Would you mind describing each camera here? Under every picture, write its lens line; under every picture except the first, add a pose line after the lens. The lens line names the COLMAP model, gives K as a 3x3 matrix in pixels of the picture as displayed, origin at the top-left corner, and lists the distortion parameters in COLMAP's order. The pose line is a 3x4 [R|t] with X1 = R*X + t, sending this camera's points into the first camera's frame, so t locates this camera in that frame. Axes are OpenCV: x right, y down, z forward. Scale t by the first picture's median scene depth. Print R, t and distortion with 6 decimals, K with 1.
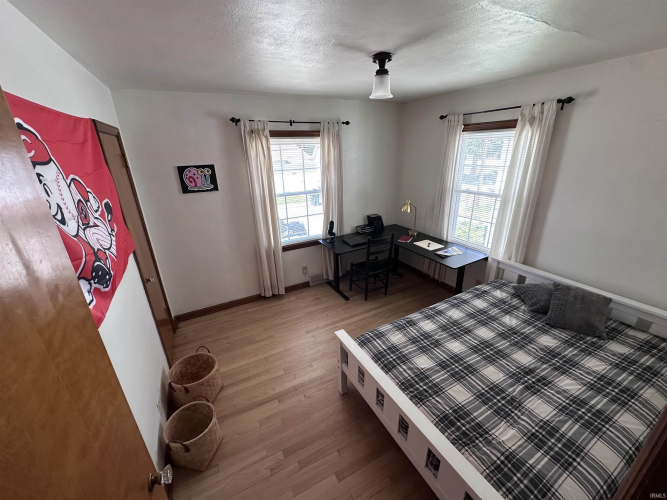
lens RADIAL K [[266.1, 0, 333.5], [0, 266.1, 250.0], [0, 0, 1]] dist [-0.003422, -0.000277]
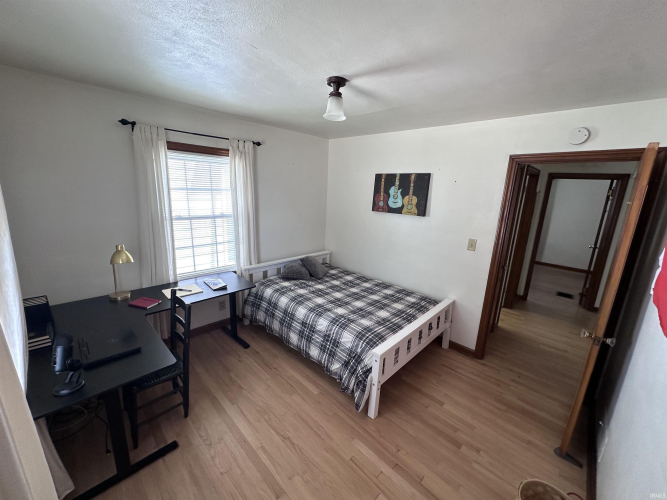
lens RADIAL K [[266.1, 0, 333.5], [0, 266.1, 250.0], [0, 0, 1]] dist [-0.003422, -0.000277]
pose [[-0.296619, -0.204681, 0.932804, -0.705448], [0.311090, 0.902776, 0.297015, -0.337437], [-0.902906, 0.378286, -0.204107, 1.124879]]
